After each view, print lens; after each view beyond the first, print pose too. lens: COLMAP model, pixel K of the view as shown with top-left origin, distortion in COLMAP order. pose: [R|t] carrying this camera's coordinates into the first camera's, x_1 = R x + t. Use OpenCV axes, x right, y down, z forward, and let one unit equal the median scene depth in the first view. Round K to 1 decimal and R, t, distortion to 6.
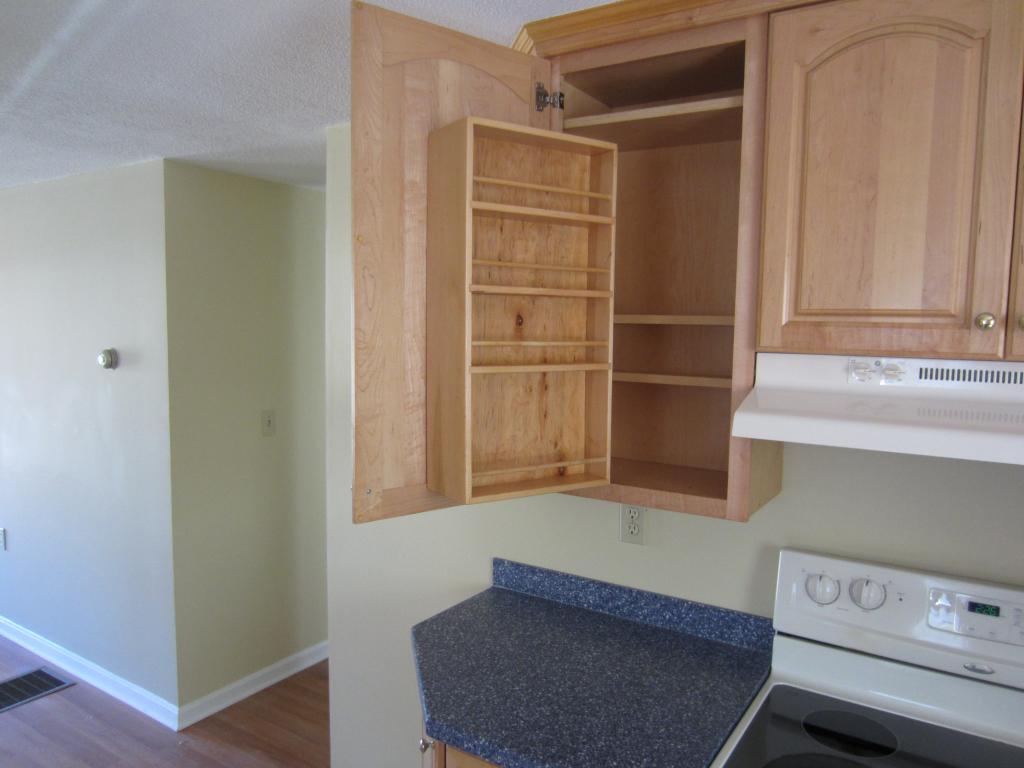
lens RADIAL K [[729.2, 0, 517.9], [0, 729.2, 384.2], [0, 0, 1]] dist [-0.013513, -0.004208]
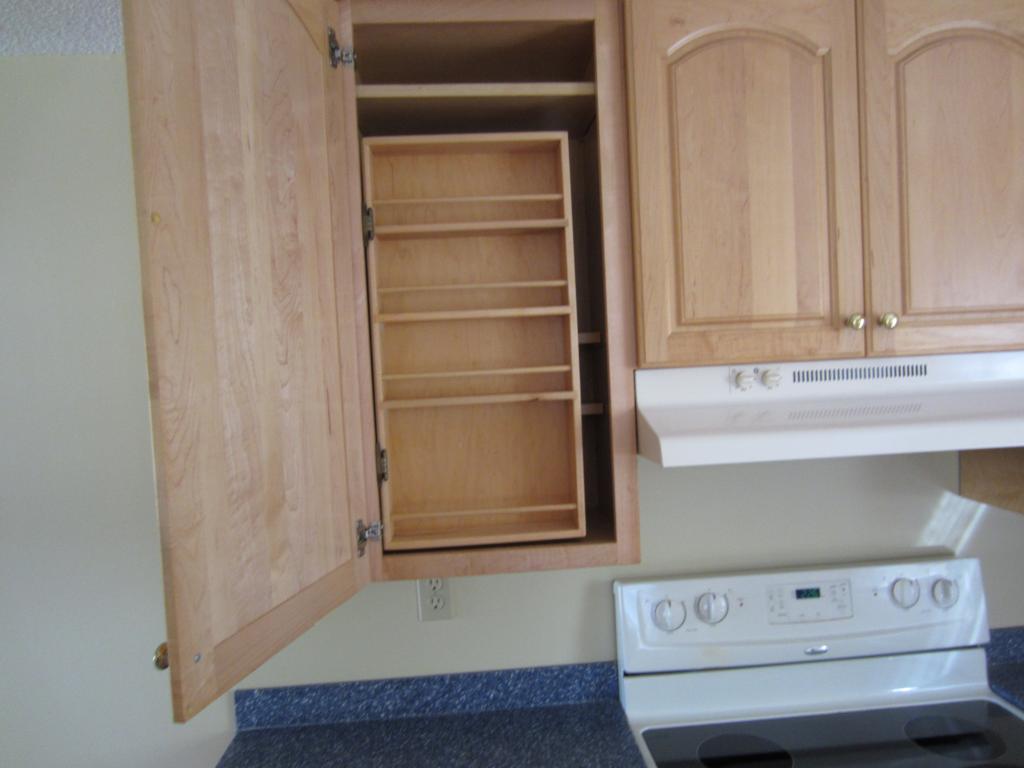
lens RADIAL K [[729.2, 0, 517.9], [0, 729.2, 384.2], [0, 0, 1]] dist [-0.013513, -0.004208]
pose [[0.803601, -0.081882, 0.589509, -0.292741], [0.112653, 0.993512, -0.015568, -0.026973], [-0.584409, 0.078921, 0.807612, 0.340945]]
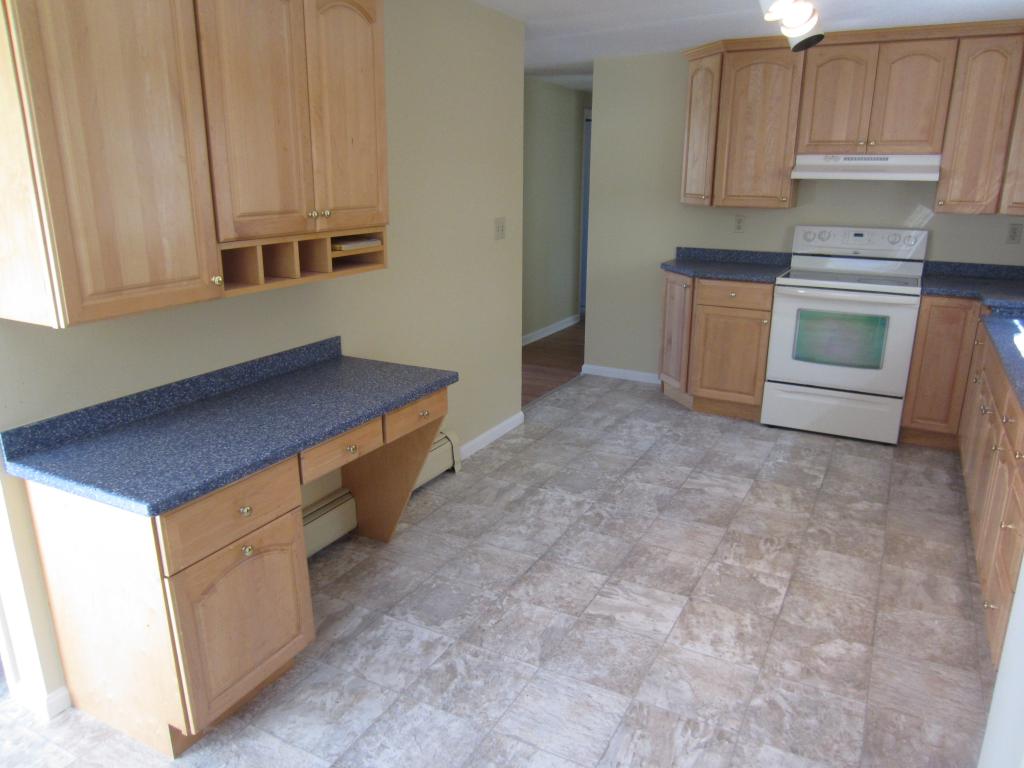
lens RADIAL K [[729.2, 0, 517.9], [0, 729.2, 384.2], [0, 0, 1]] dist [-0.013513, -0.004208]
pose [[0.996484, -0.038127, 0.074608, -1.113768], [0.022243, 0.978893, 0.203161, 0.255062], [-0.080779, -0.200787, 0.976299, -2.122848]]
